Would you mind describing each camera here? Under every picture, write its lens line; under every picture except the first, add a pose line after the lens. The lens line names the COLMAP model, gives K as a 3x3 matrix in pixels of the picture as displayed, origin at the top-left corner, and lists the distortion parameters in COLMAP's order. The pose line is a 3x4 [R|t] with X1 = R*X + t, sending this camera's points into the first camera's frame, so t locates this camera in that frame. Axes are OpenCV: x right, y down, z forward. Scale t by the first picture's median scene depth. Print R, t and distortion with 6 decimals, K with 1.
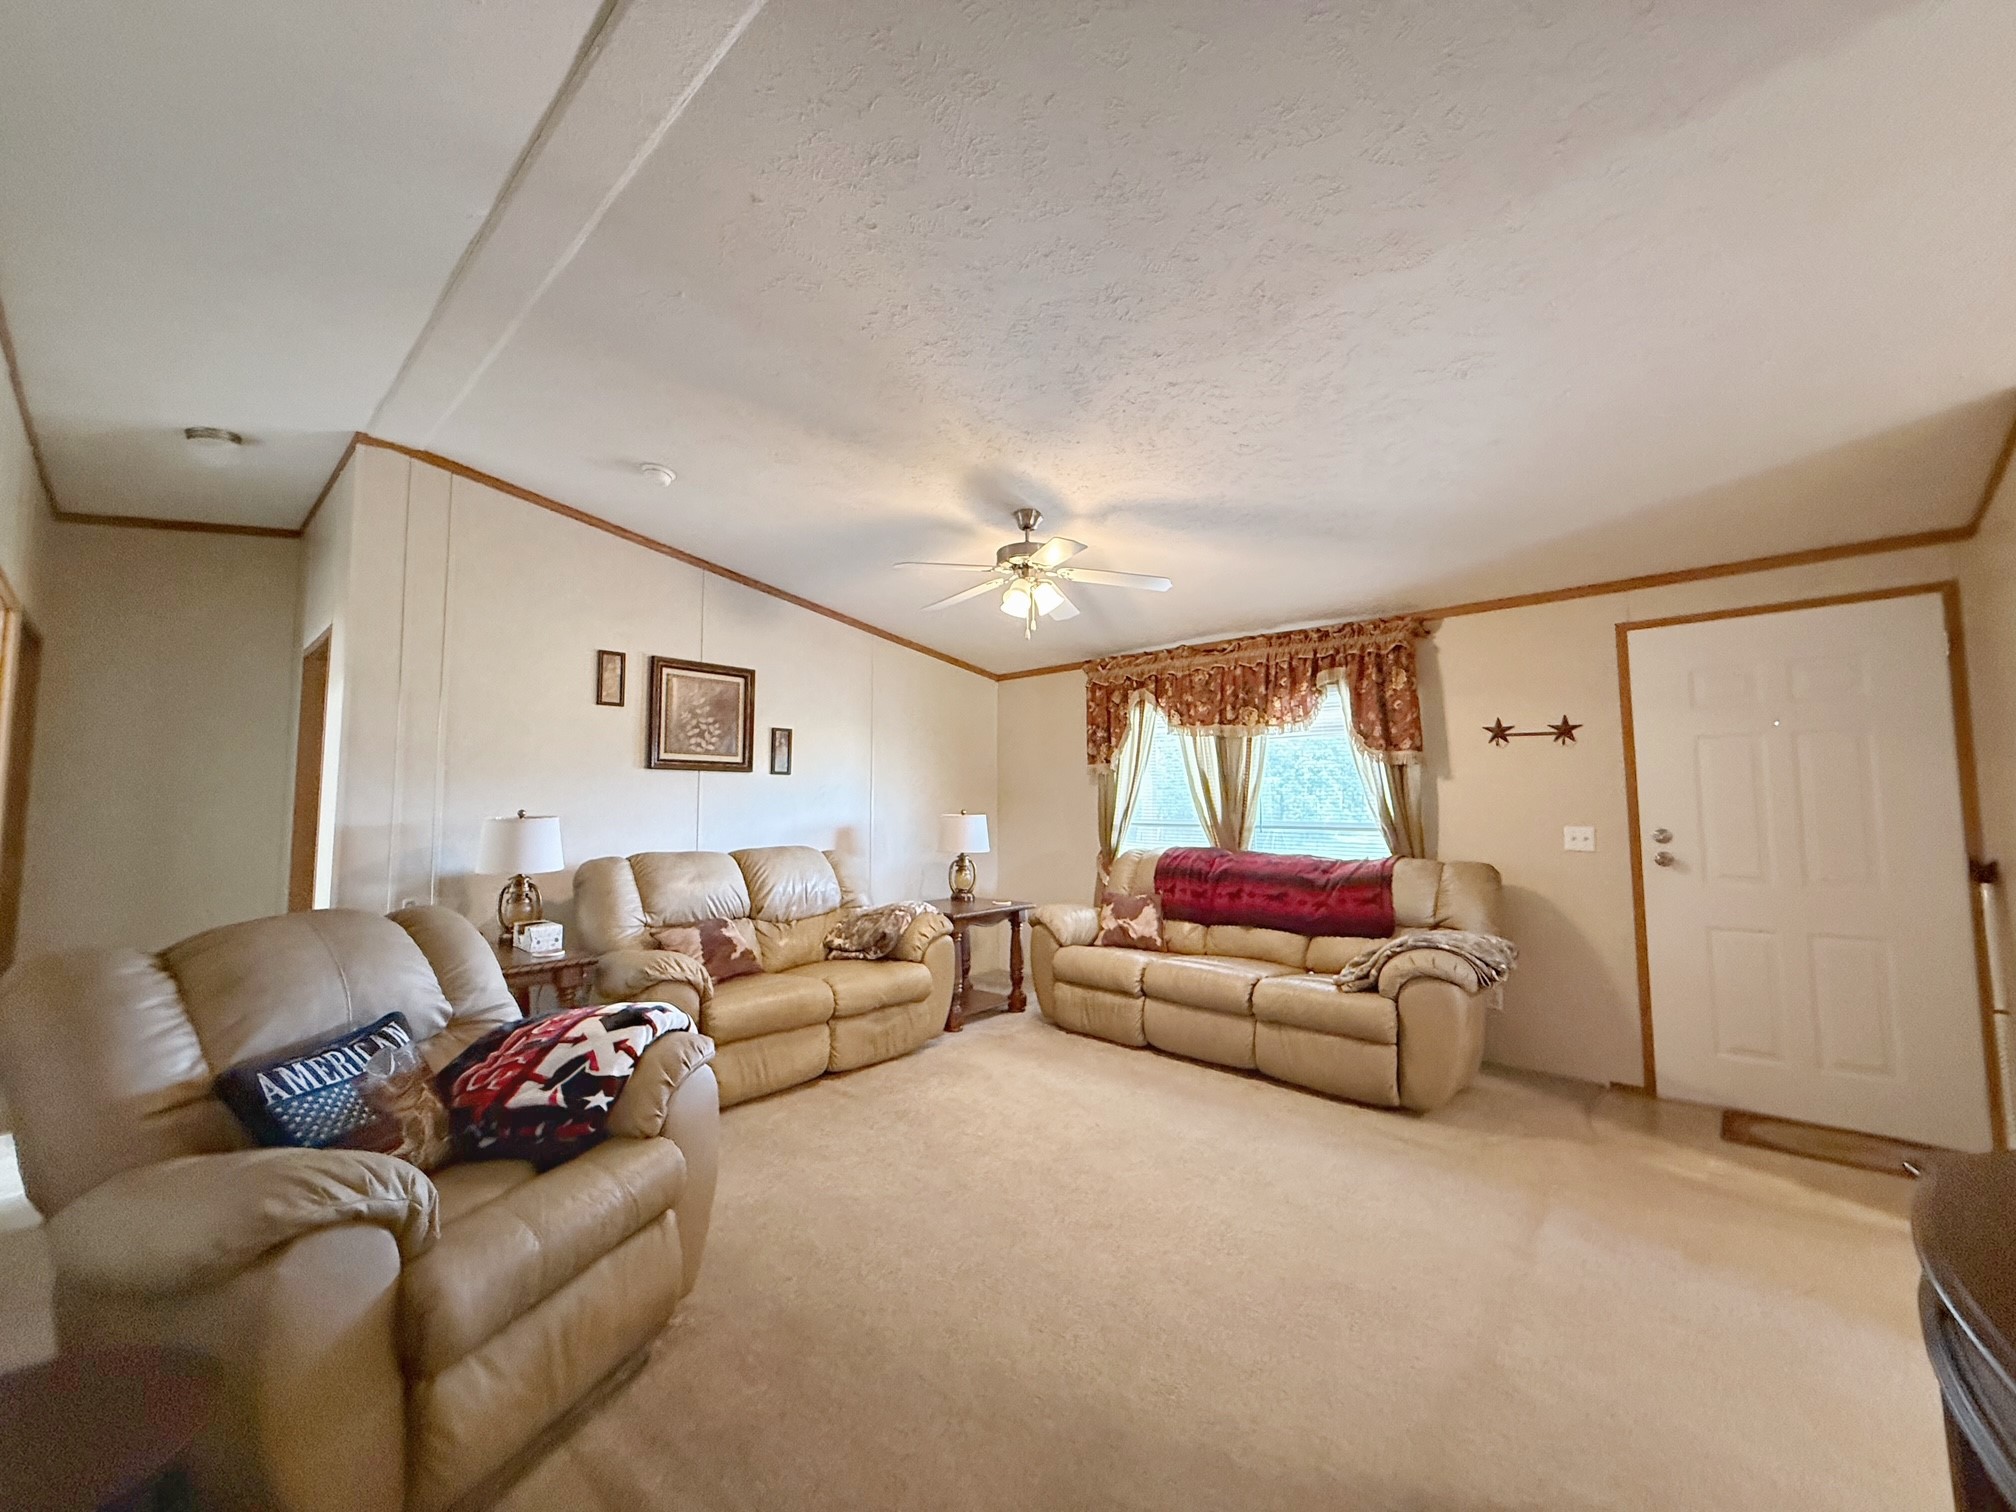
lens RADIAL K [[808.3, 0, 1005.6], [0, 808.3, 751.9], [0, 0, 1]] dist [0.000633, 0.000190]
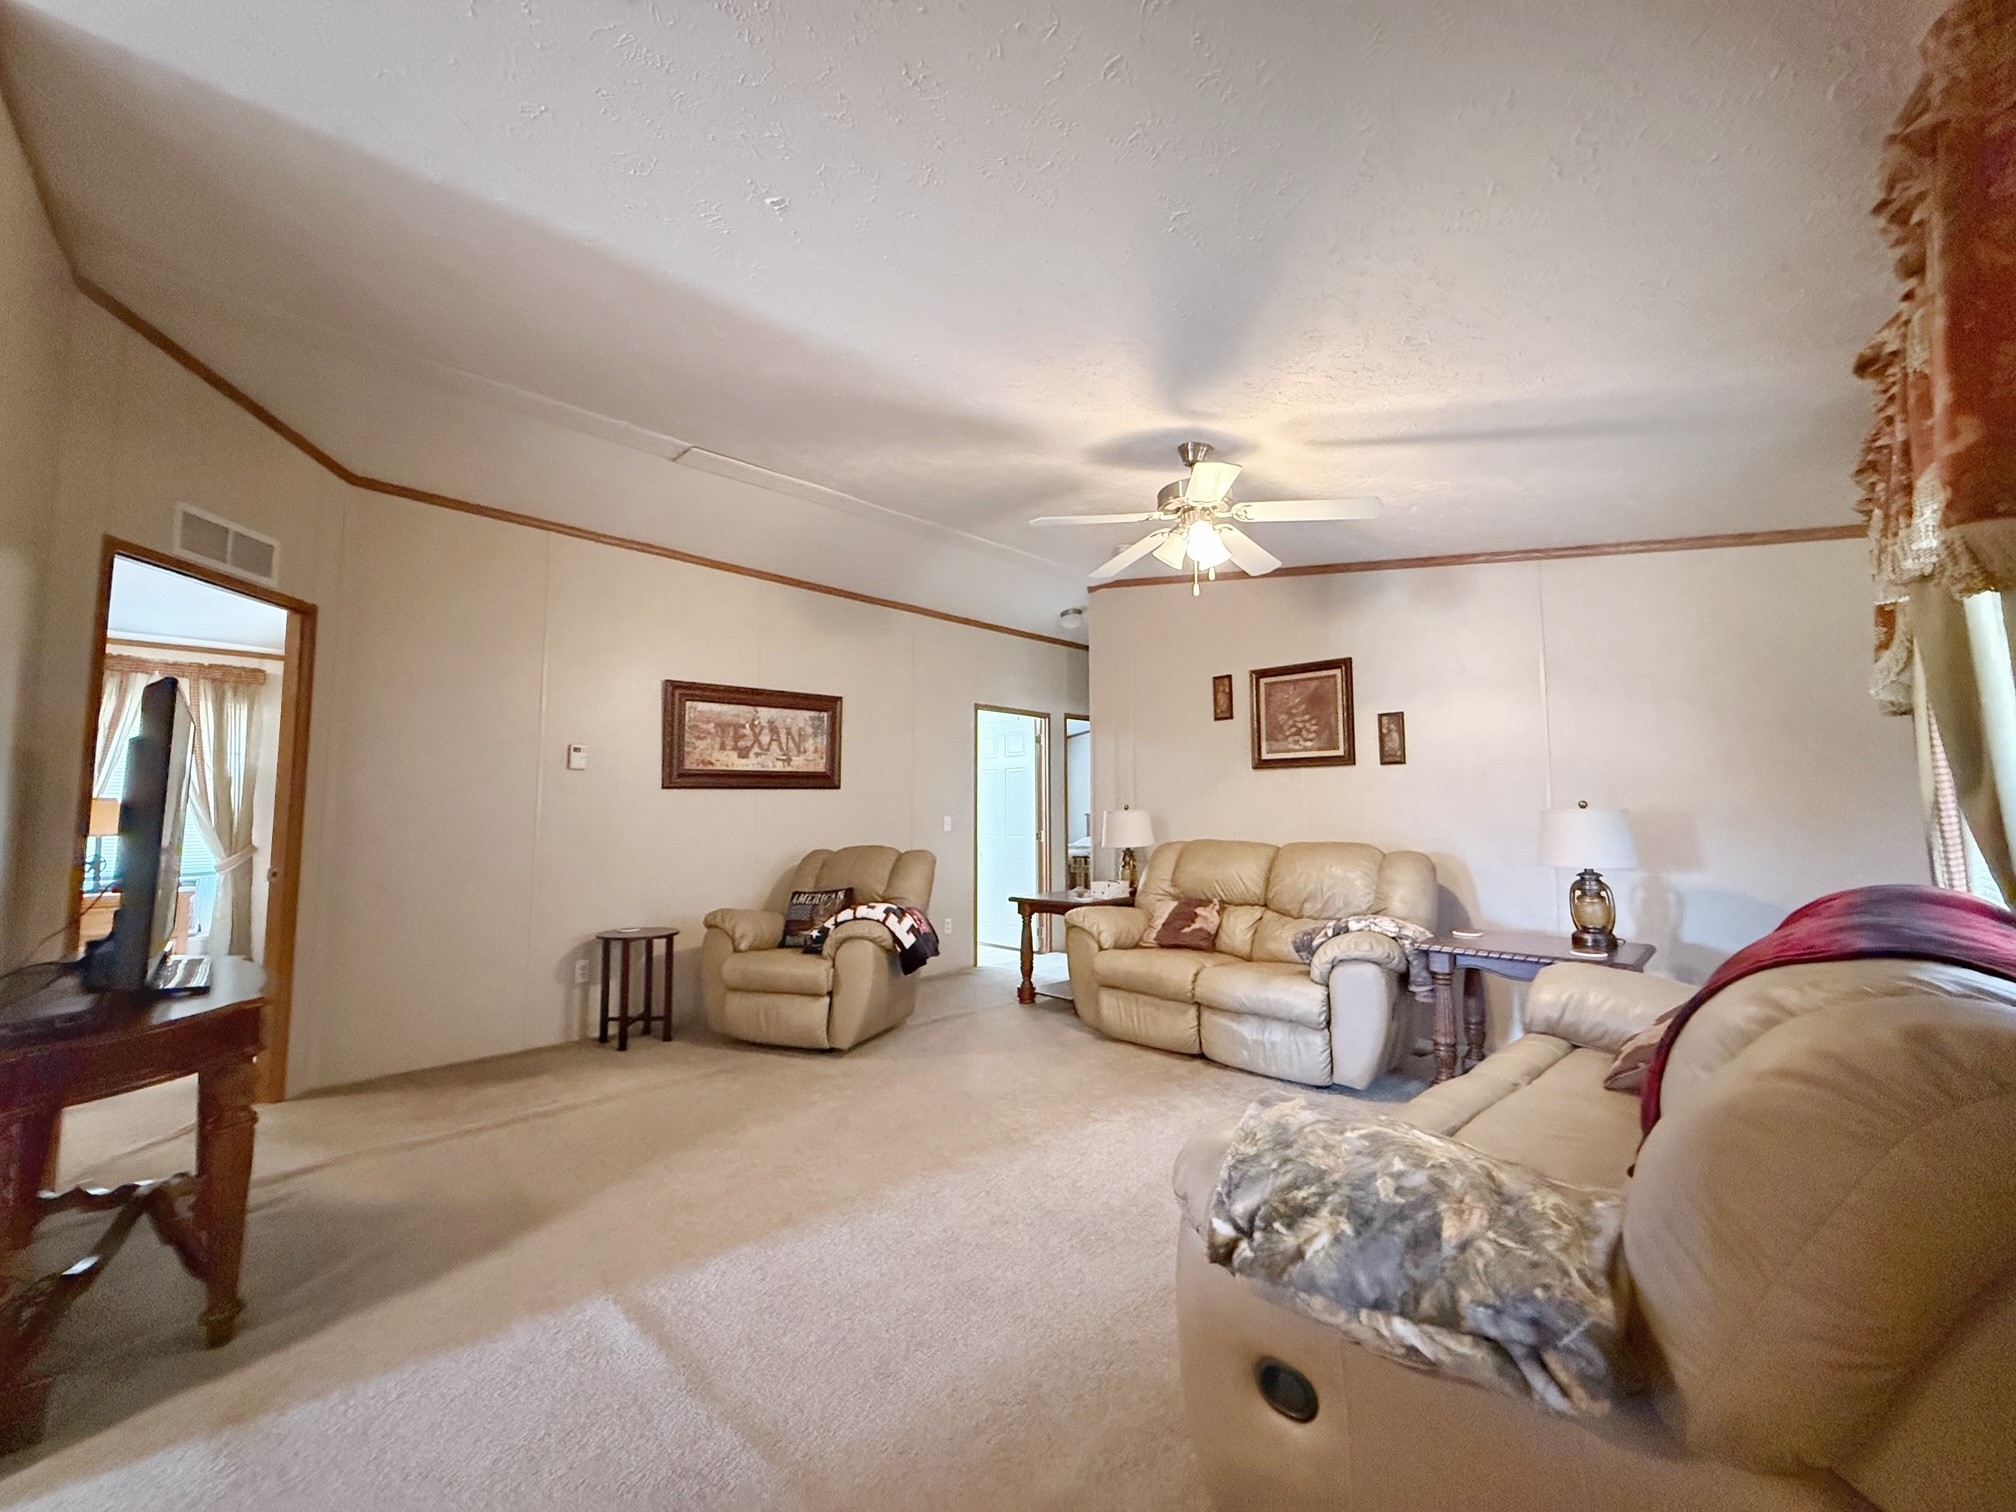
lens RADIAL K [[808.3, 0, 1005.6], [0, 808.3, 751.9], [0, 0, 1]] dist [0.000633, 0.000190]
pose [[-0.035085, -0.075729, -0.996511, 0.682984], [0.068997, 0.994562, -0.078010, 0.059111], [0.997000, -0.071494, -0.029669, 0.650456]]
